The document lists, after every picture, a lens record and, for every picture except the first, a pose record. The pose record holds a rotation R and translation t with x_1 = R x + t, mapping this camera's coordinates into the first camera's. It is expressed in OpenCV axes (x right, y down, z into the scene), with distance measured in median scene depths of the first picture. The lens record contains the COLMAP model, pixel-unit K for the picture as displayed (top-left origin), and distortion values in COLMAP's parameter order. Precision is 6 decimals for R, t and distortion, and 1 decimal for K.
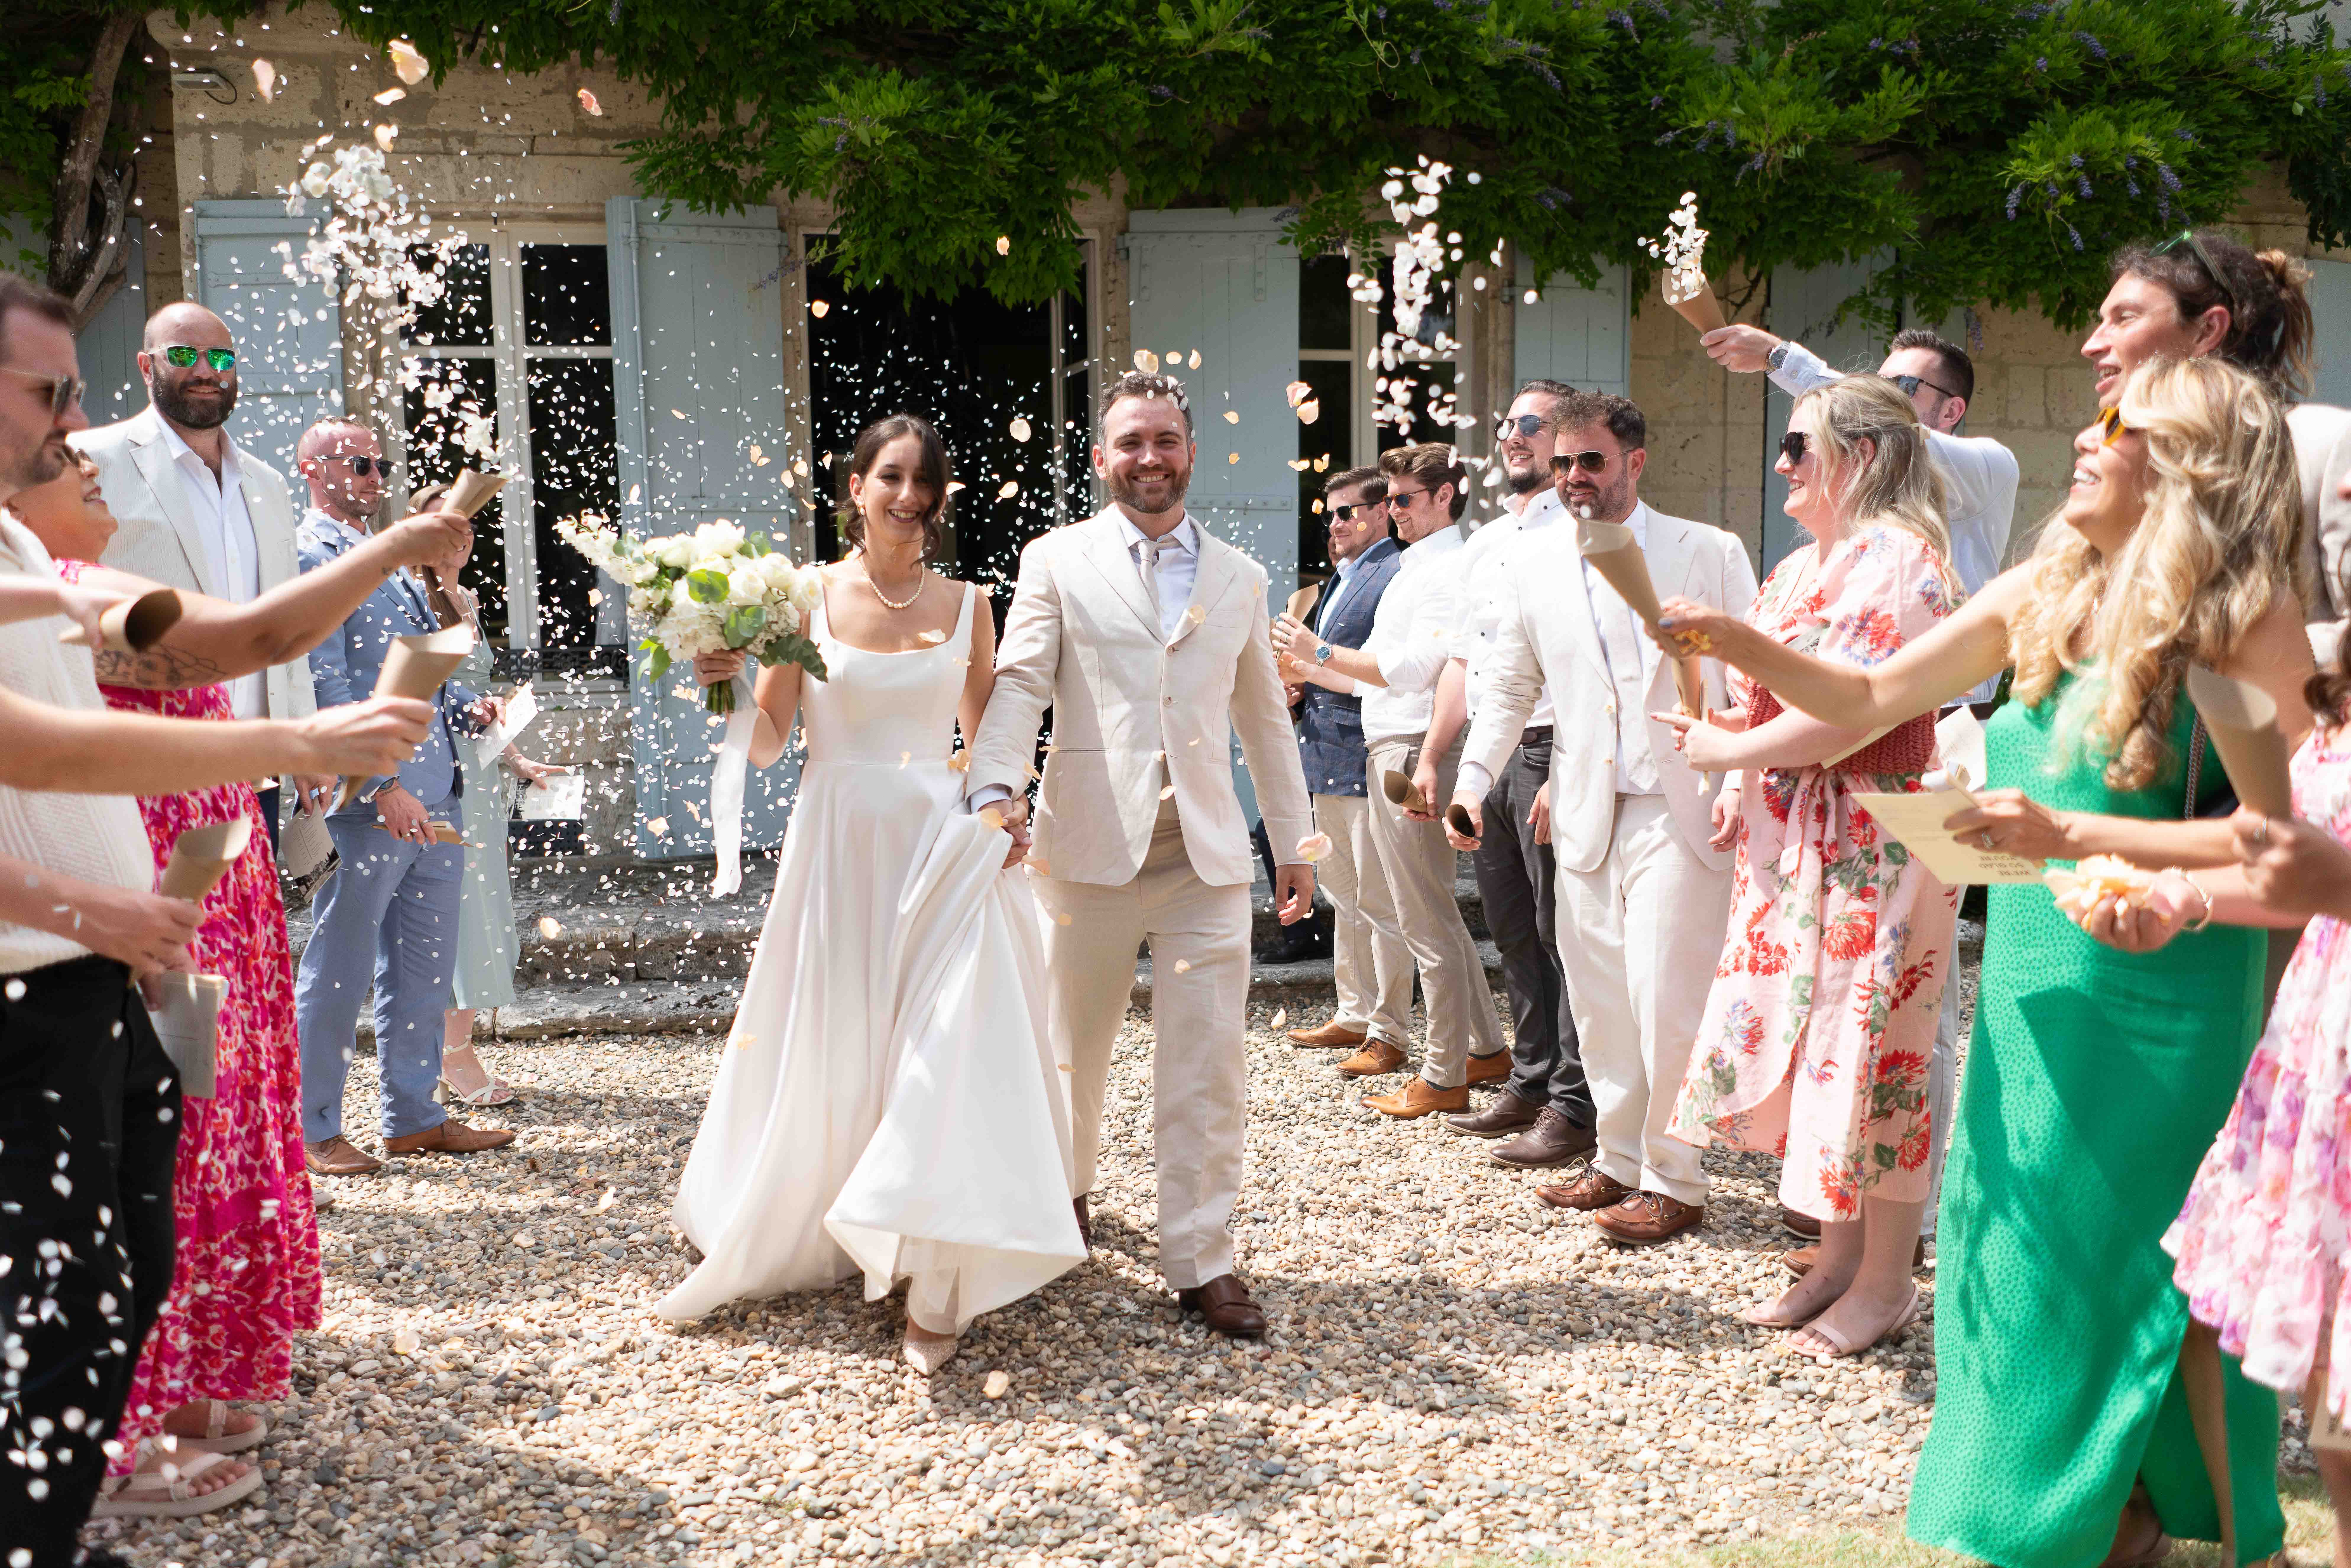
lens RADIAL K [[1830.9, 0, 1158.8], [0, 1830.9, 761.7], [0, 0, 1]] dist [-0.021152, 0.003101]
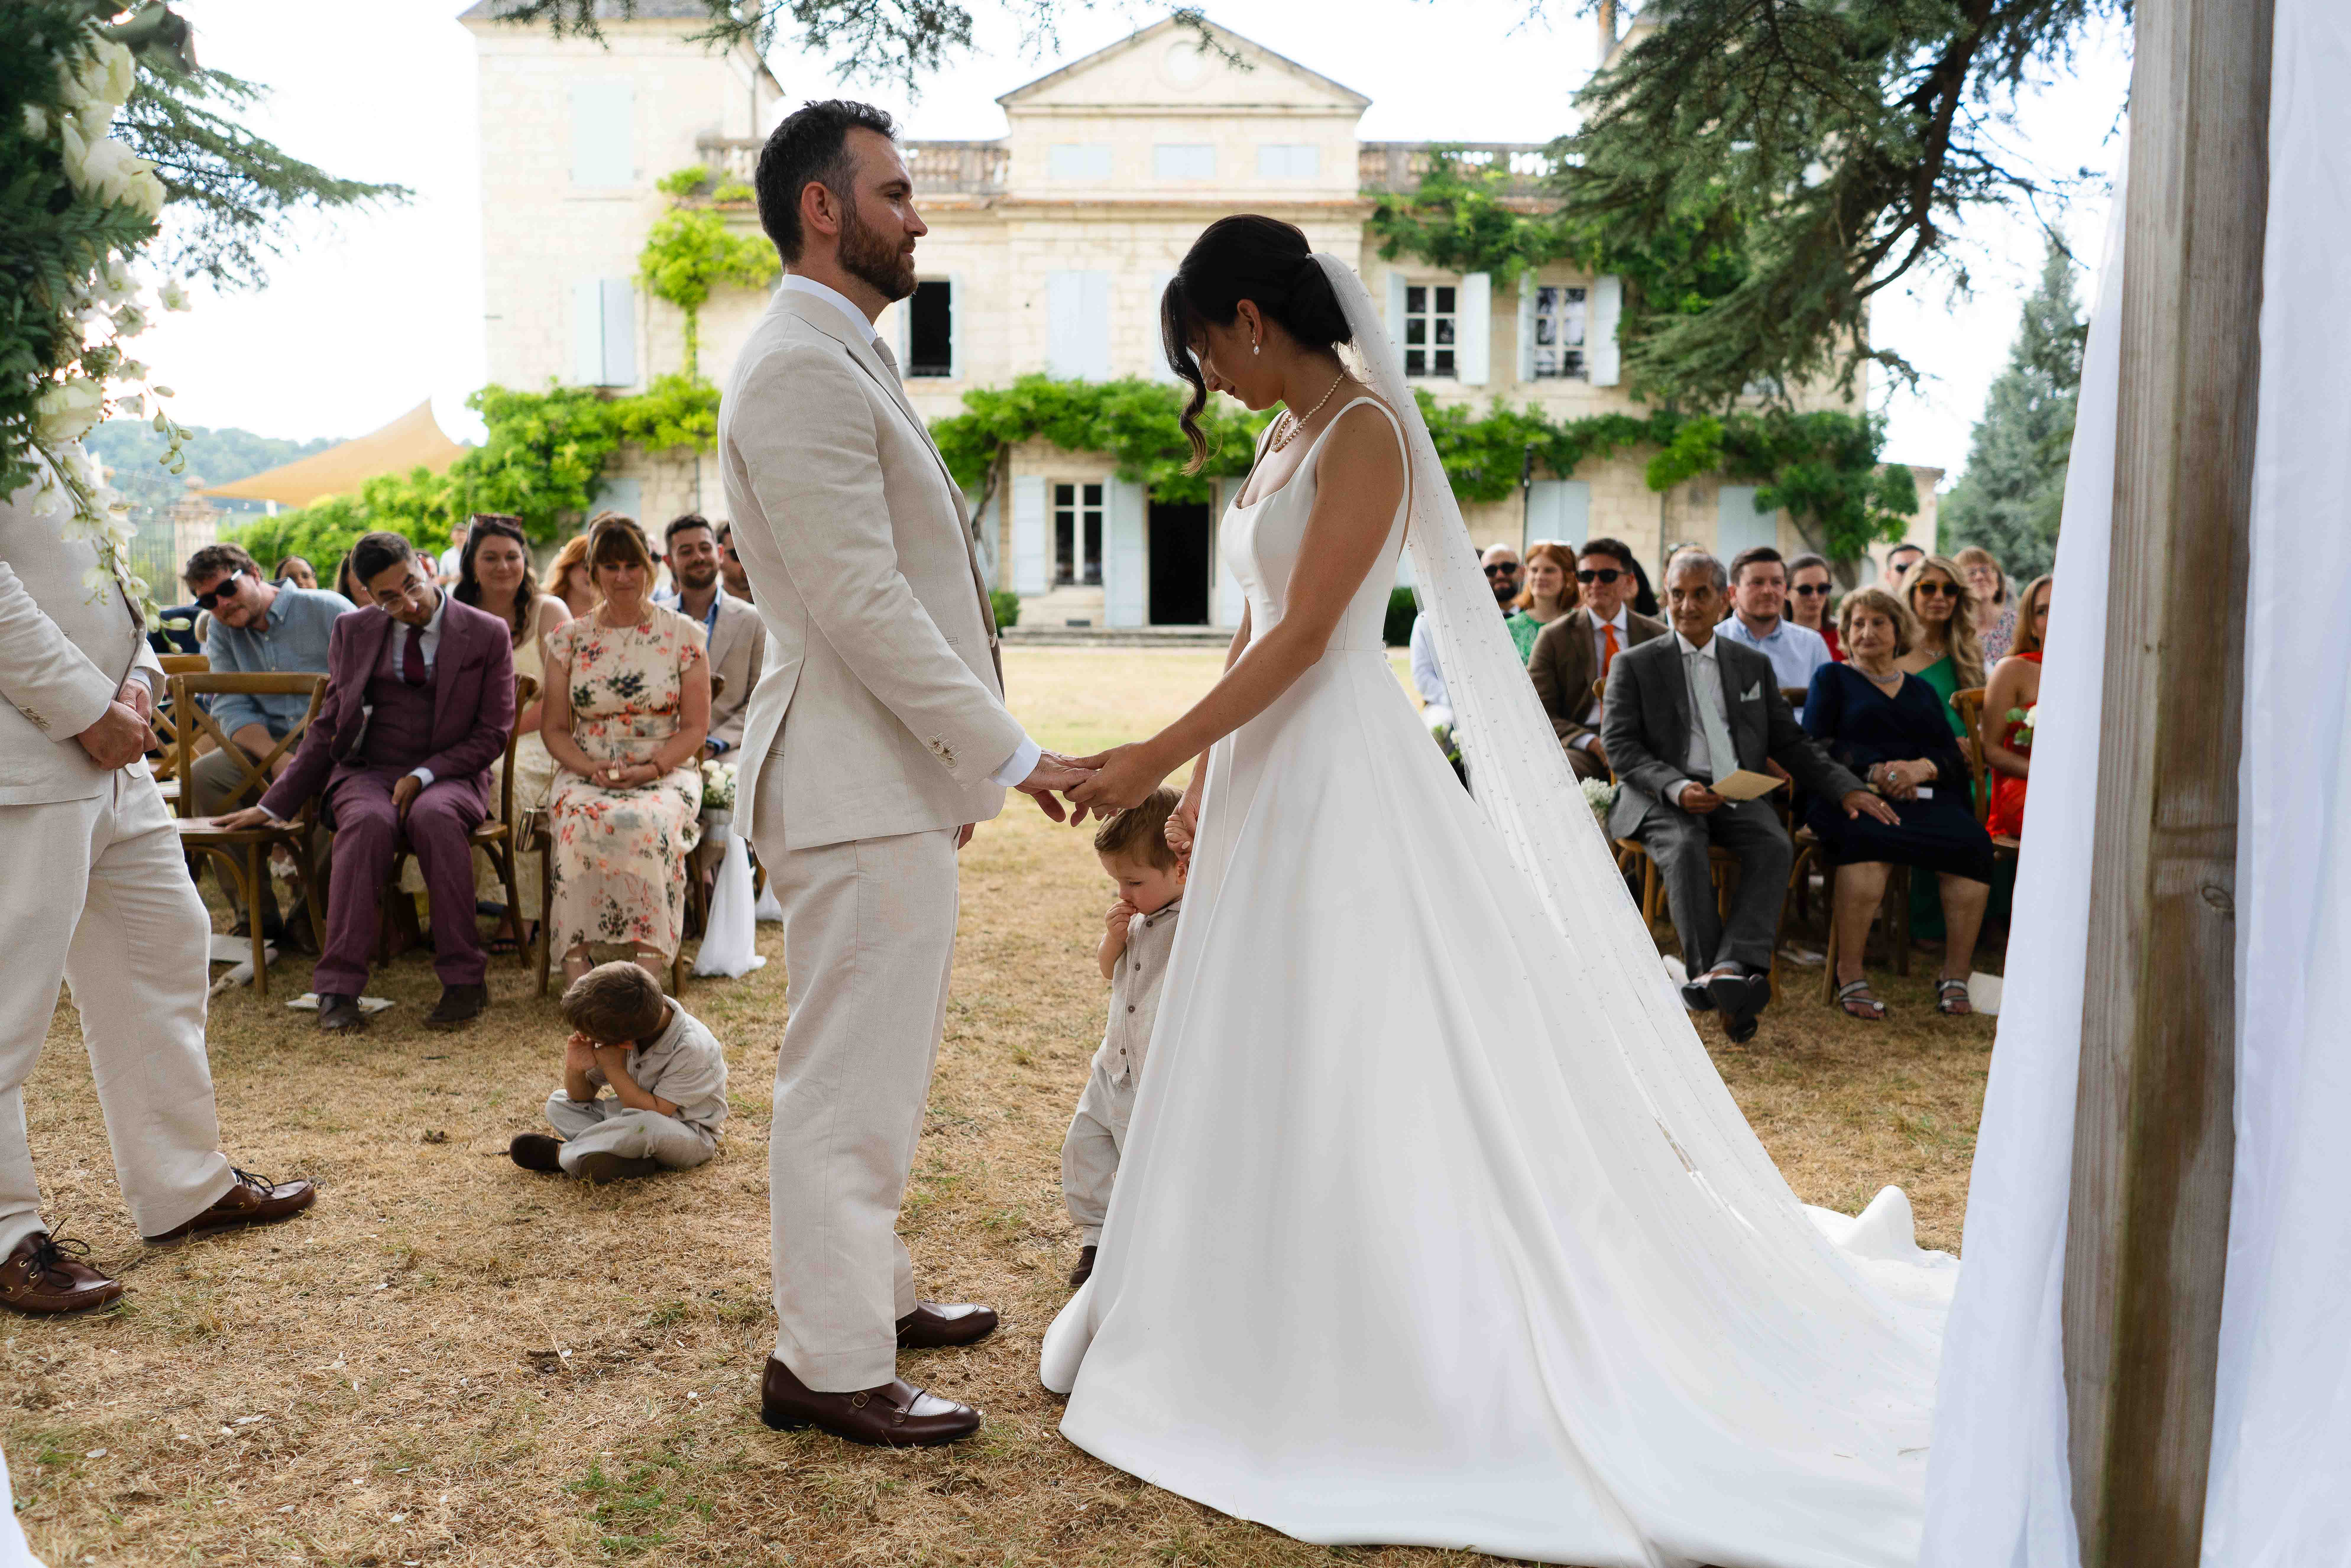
lens RADIAL K [[1830.9, 0, 1172.0], [0, 1830.9, 782.0], [0, 0, 1]] dist [-0.021152, 0.003101]
pose [[0.985505, 0.039993, -0.164866, 0.687486], [-0.034260, 0.998710, 0.037470, 0.287362], [0.166152, -0.031279, 0.985604, -3.739783]]
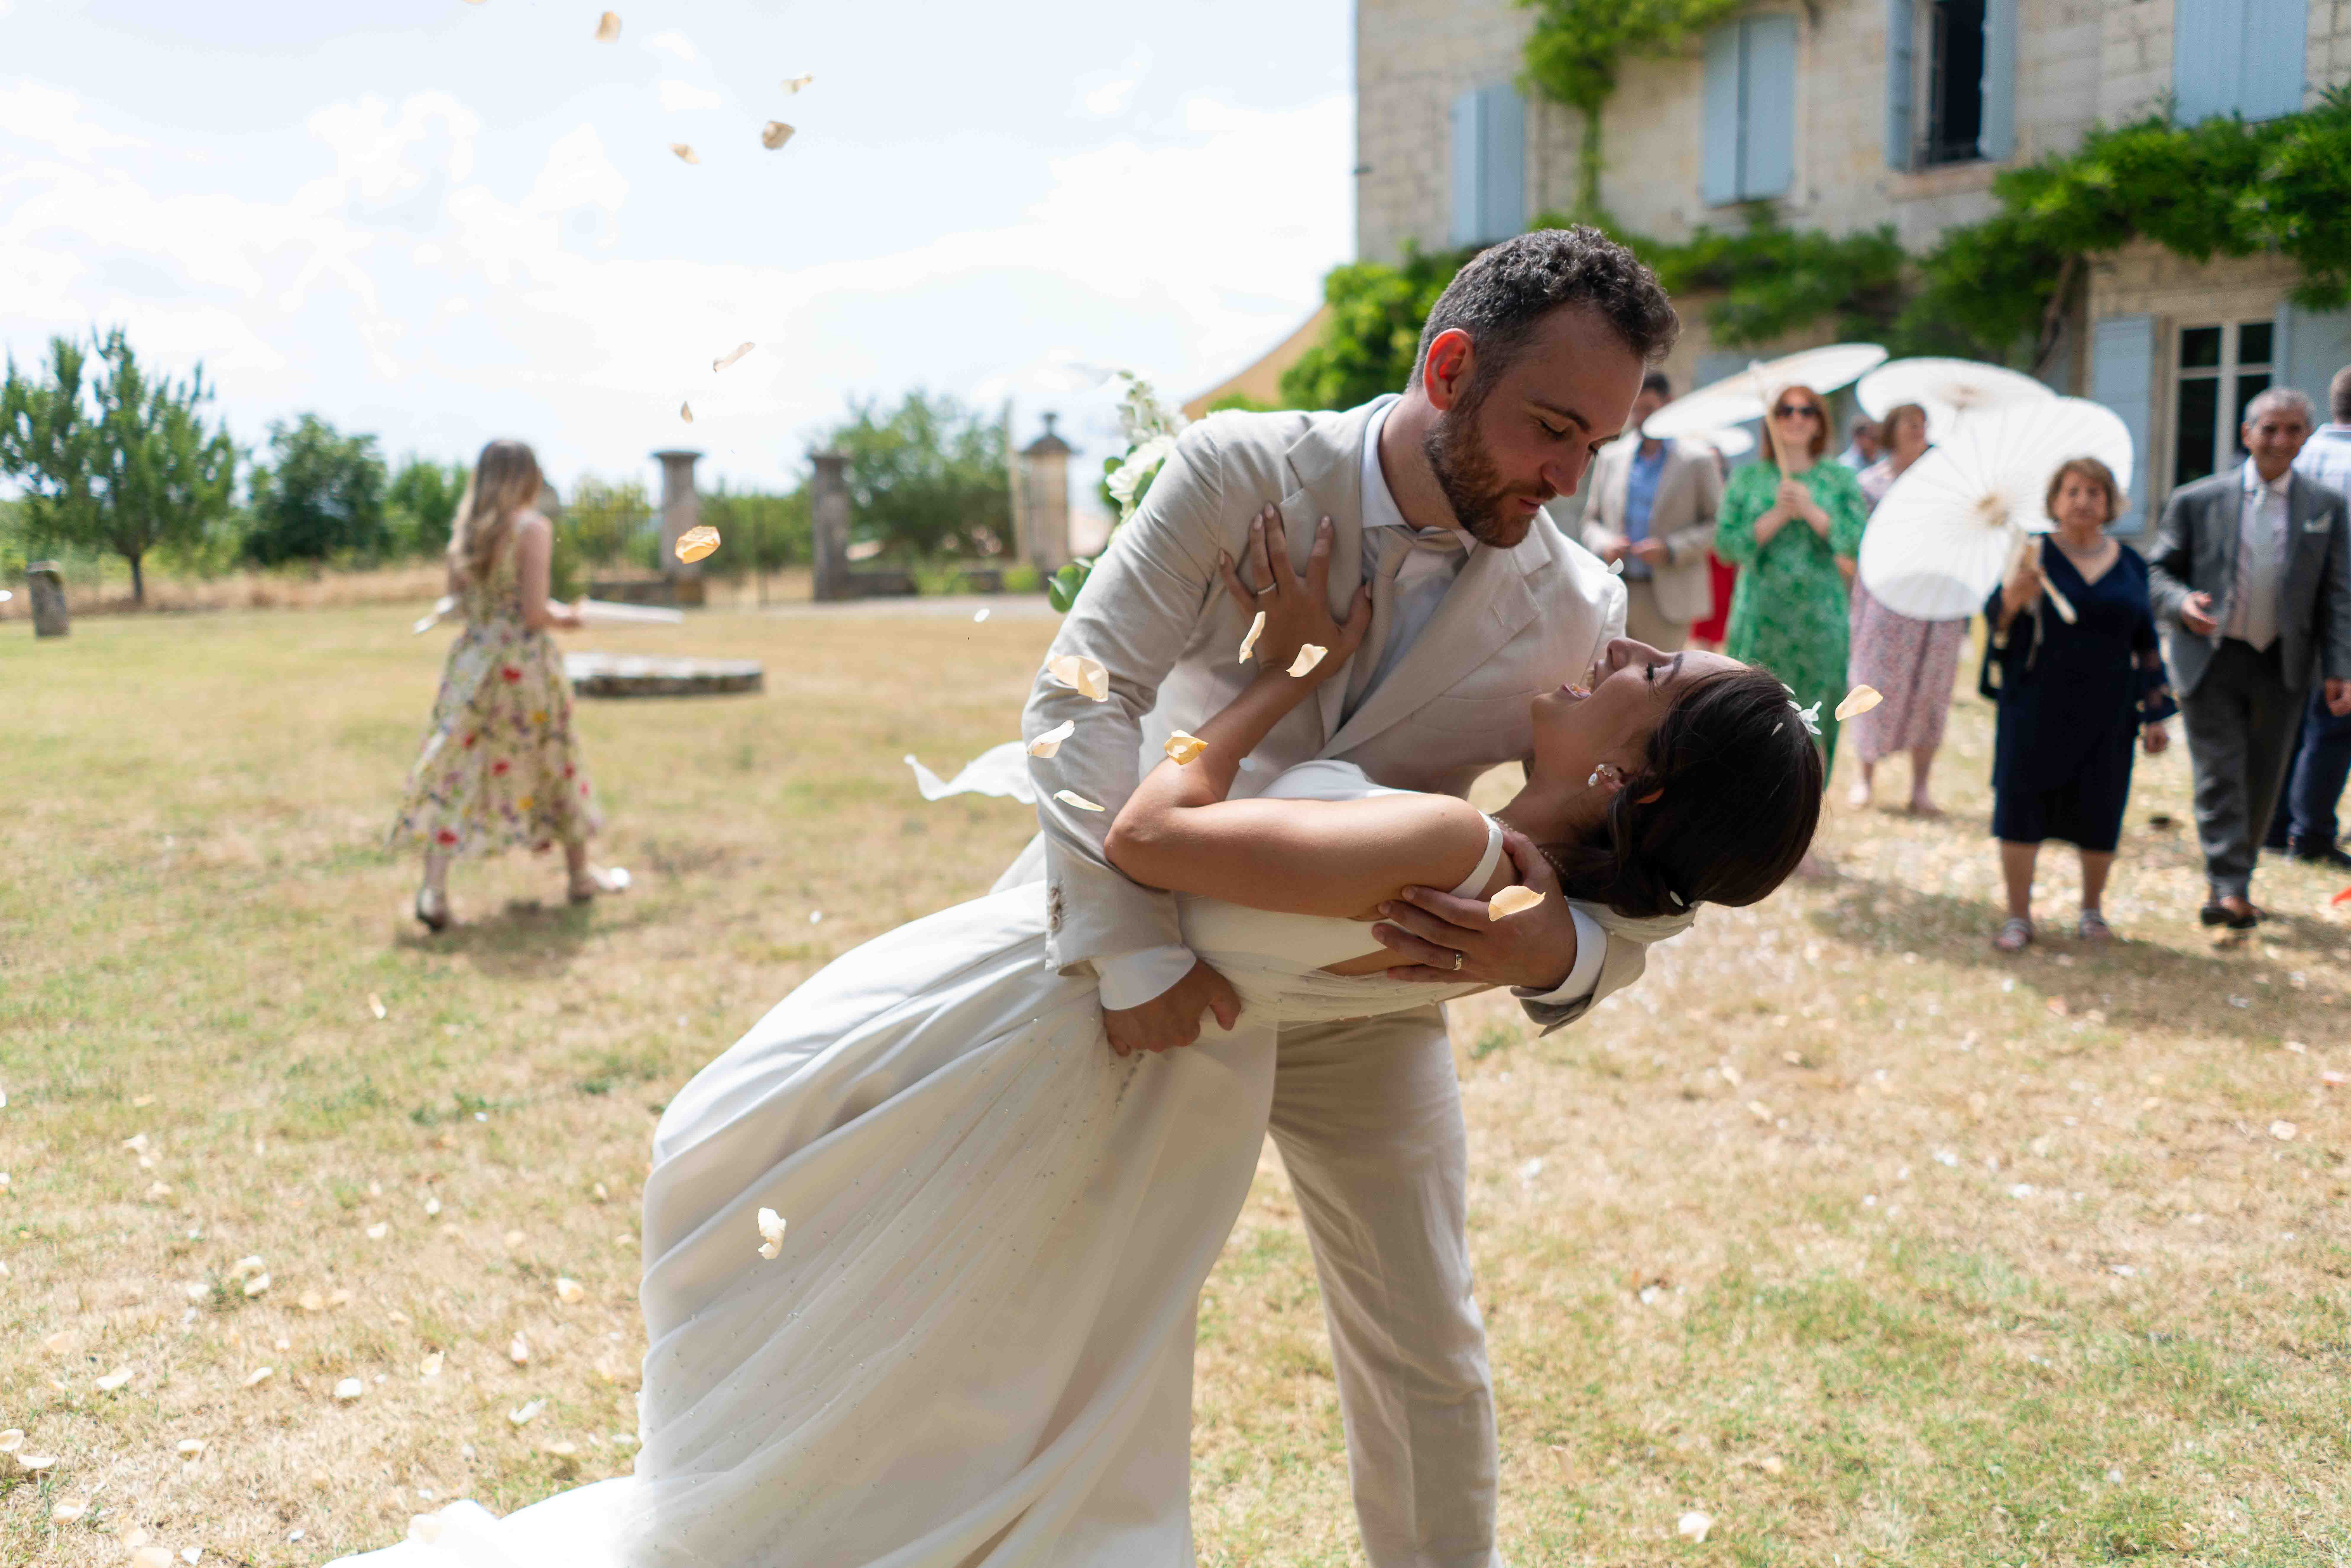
lens RADIAL K [[1830.9, 0, 1134.1], [0, 1830.9, 797.6], [0, 0, 1]] dist [-0.021152, 0.003101]
pose [[0.590199, 0.121754, -0.798024, 0.821765], [-0.049281, 0.992151, 0.114926, 0.126311], [0.805753, -0.028502, 0.591566, -1.681876]]
